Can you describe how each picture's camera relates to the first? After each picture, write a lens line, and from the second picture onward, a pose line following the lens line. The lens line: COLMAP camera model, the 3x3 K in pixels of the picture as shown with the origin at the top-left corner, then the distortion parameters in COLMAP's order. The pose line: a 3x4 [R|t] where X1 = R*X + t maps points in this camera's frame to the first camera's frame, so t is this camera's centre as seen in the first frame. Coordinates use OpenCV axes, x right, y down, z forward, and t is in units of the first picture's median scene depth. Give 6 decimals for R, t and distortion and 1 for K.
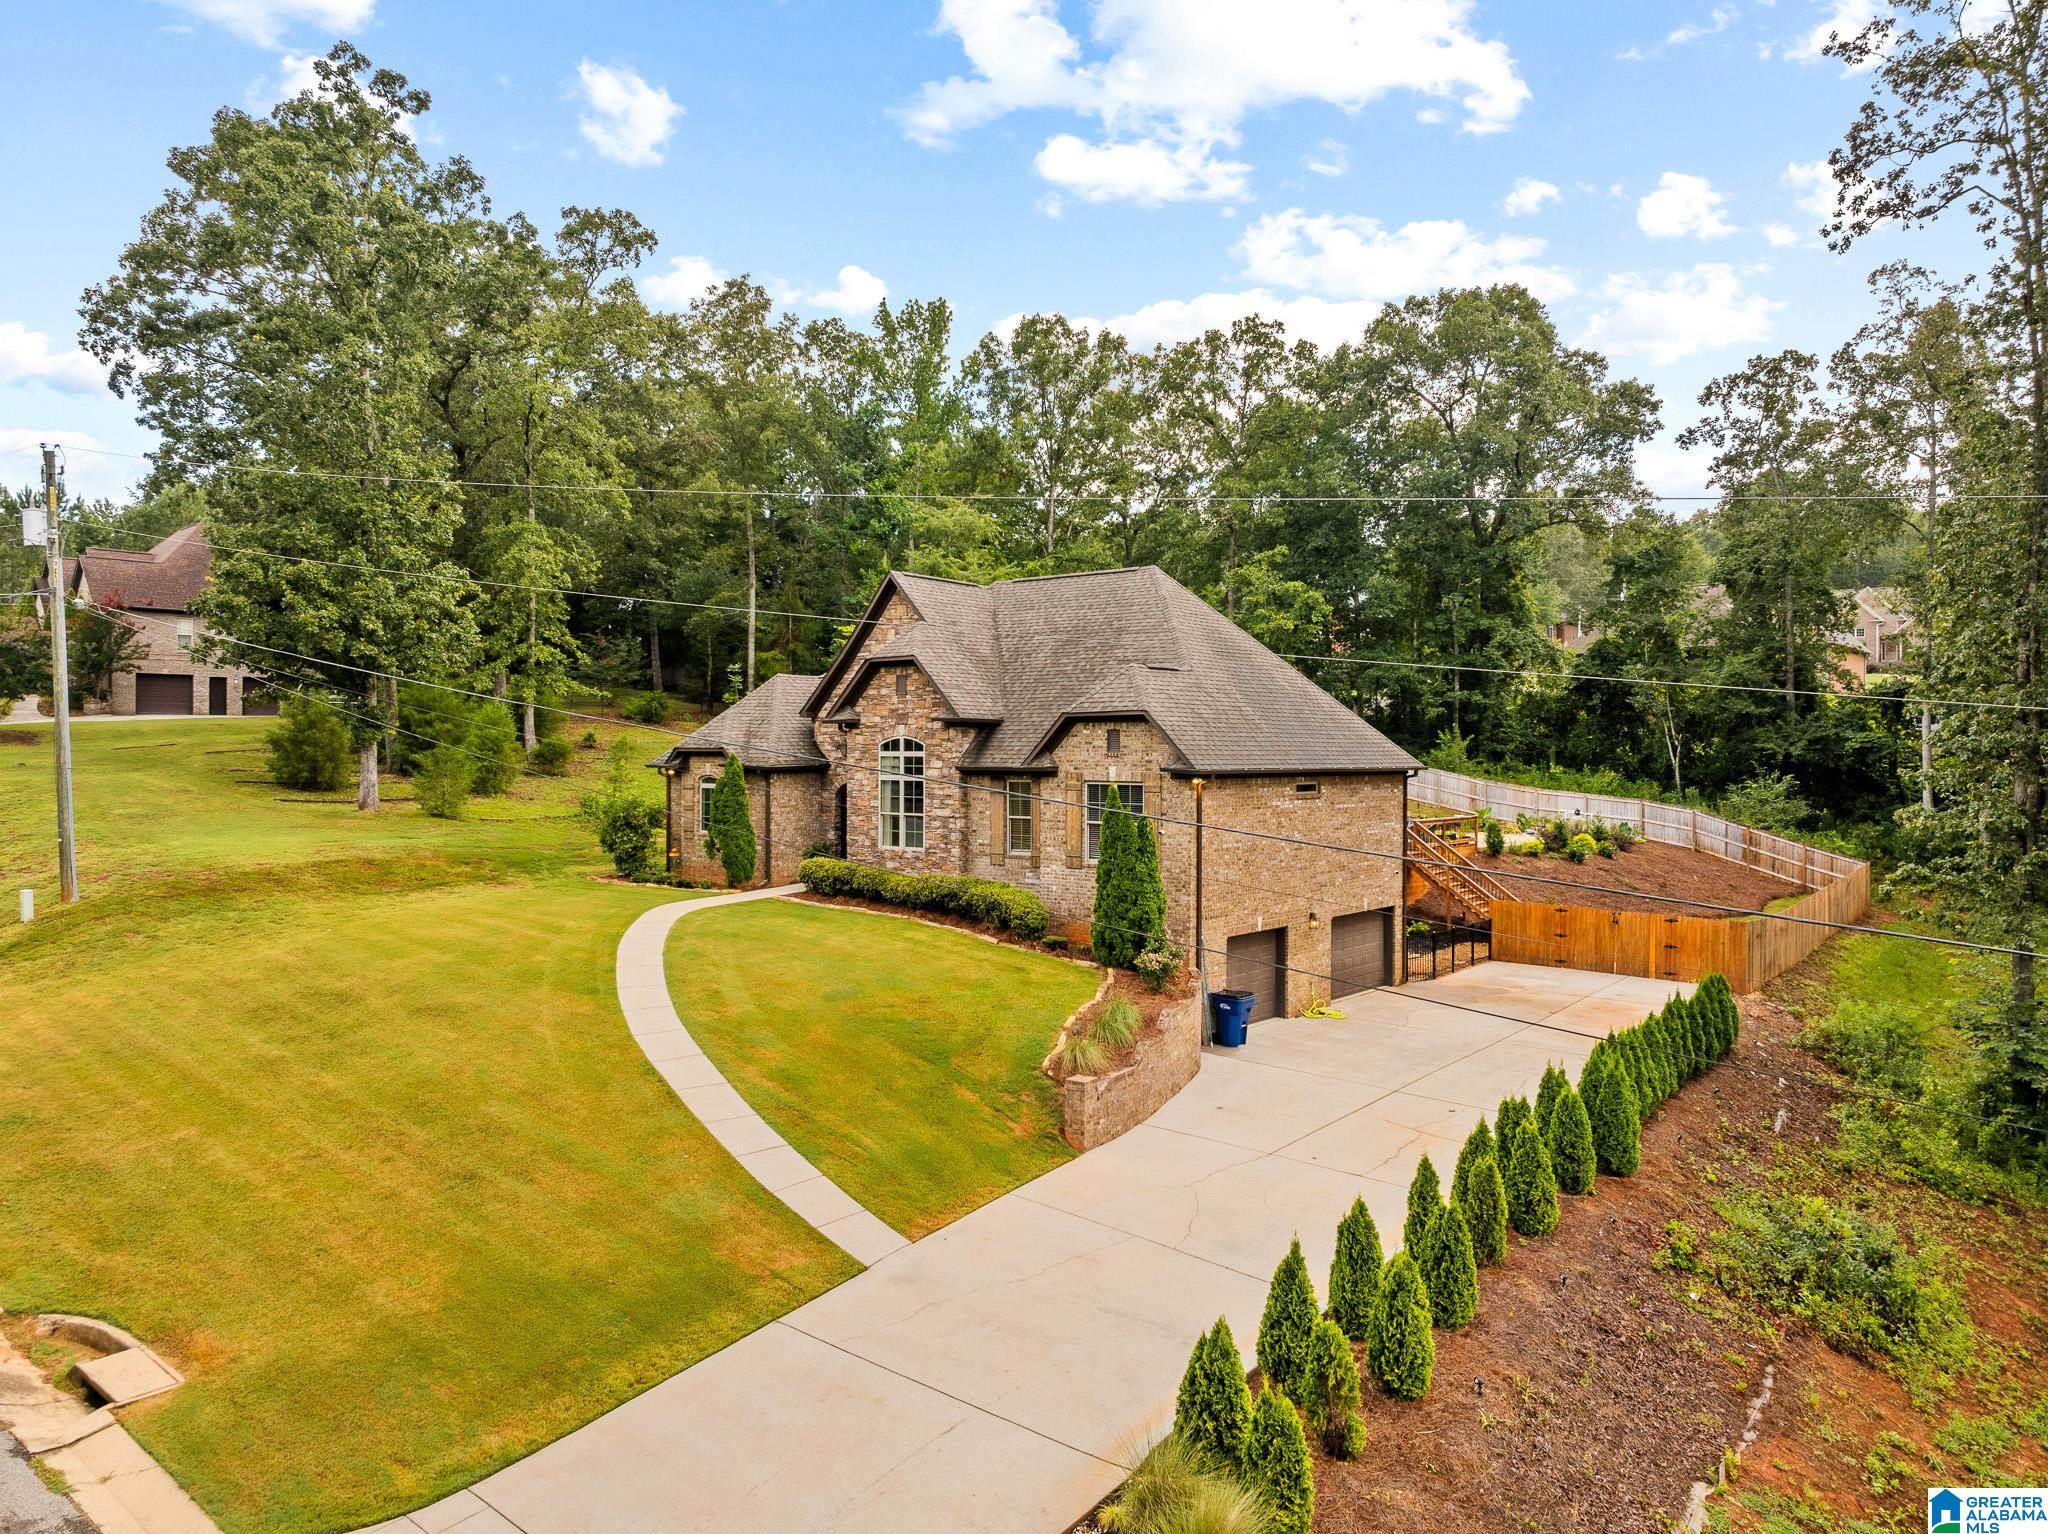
lens RADIAL K [[1445.9, 0, 1025.6], [0, 1445.9, 756.2], [0, 0, 1]] dist [-0.050182, 0.018185]
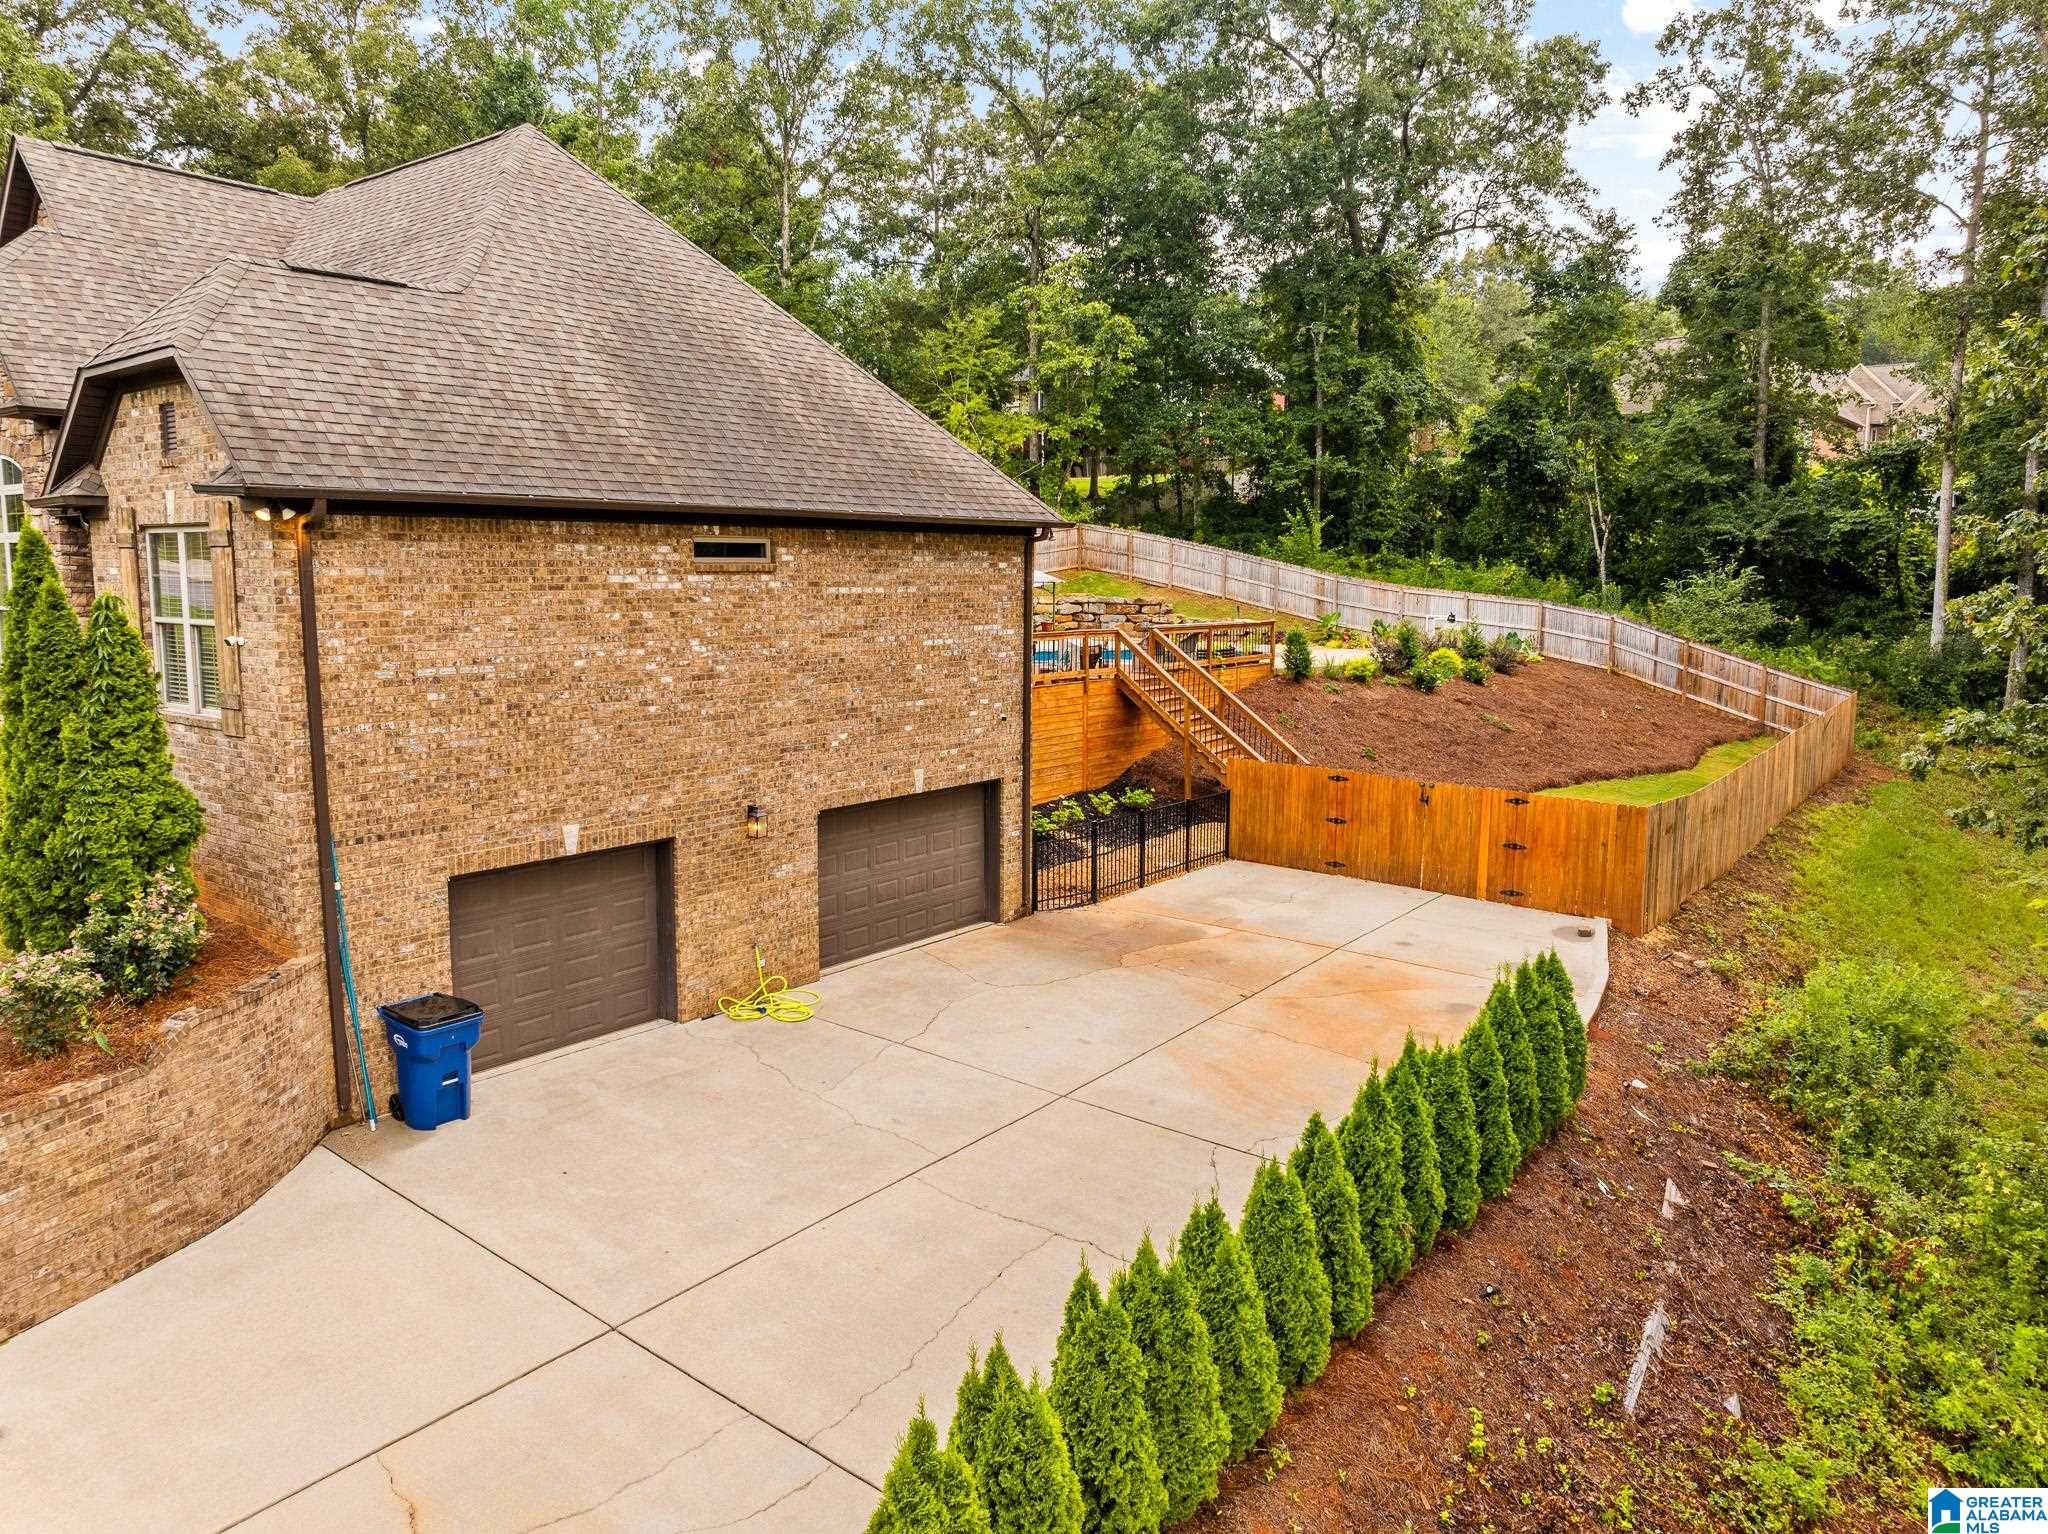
lens RADIAL K [[1445.9, 0, 1028.1], [0, 1445.9, 757.4], [0, 0, 1]] dist [-0.050182, 0.018185]
pose [[0.999798, -0.001630, 0.020033, 0.256175], [-0.000949, 0.991768, 0.128041, 0.026235], [-0.020077, -0.128034, 0.991567, 0.461083]]
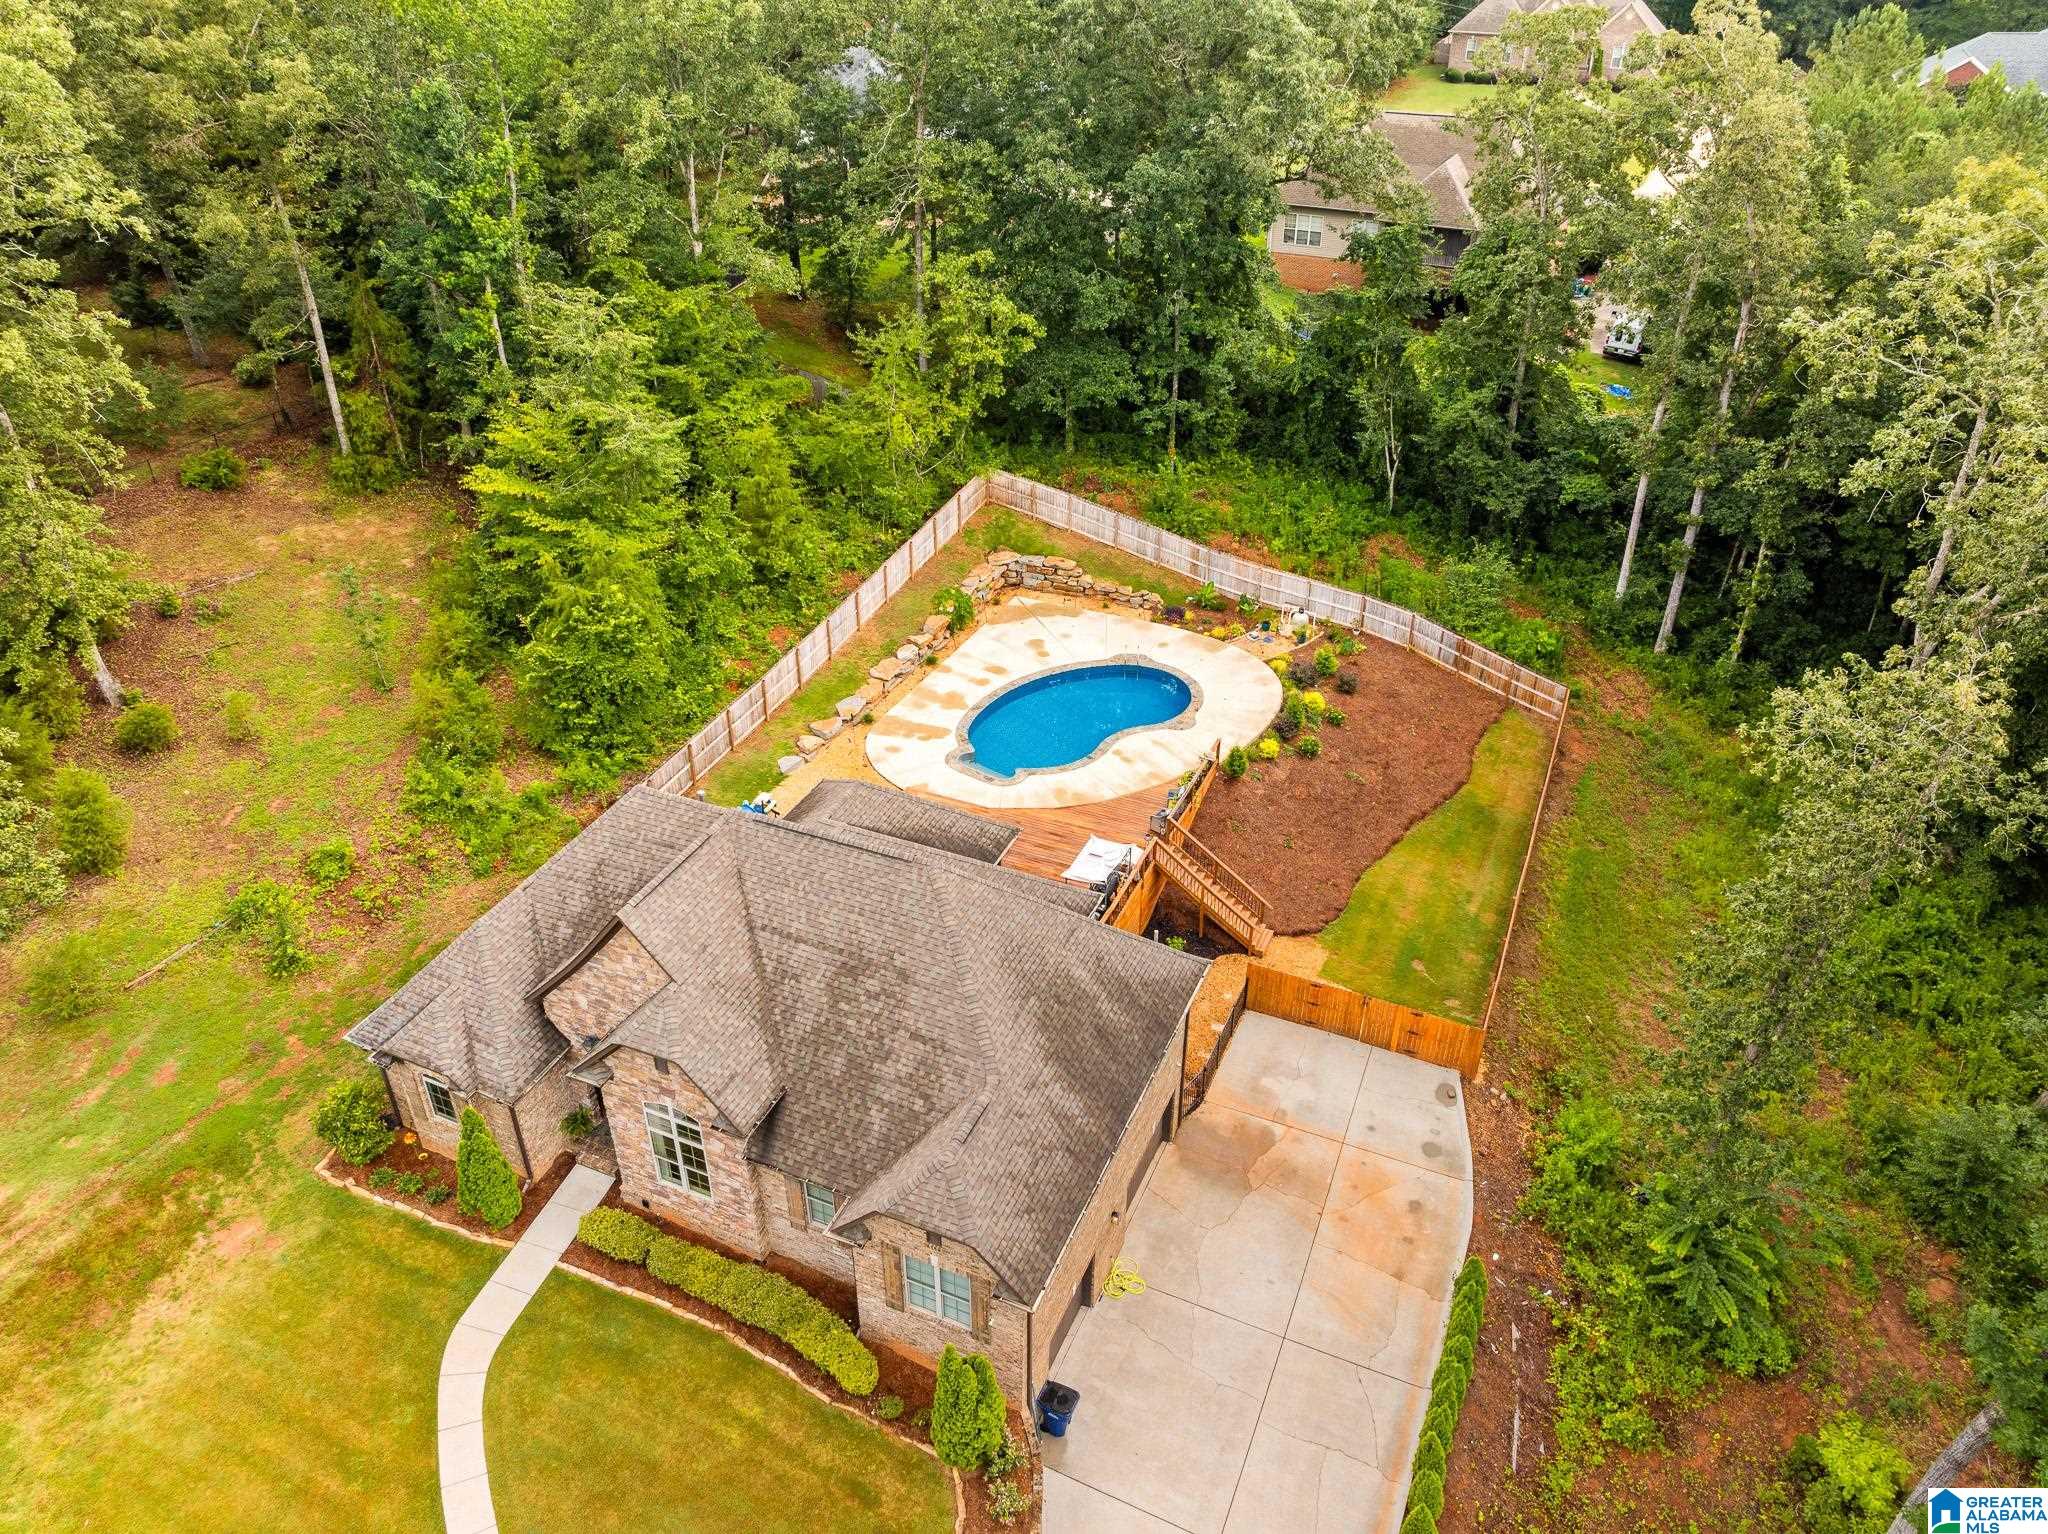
lens RADIAL K [[1445.9, 0, 1027.2], [0, 1445.9, 757.4], [0, 0, 1]] dist [-0.050182, 0.018185]
pose [[0.967143, -0.138059, 0.213483, -0.030466], [0.003915, 0.847696, 0.530468, -0.637030], [-0.254205, -0.512202, 0.820384, 0.309873]]
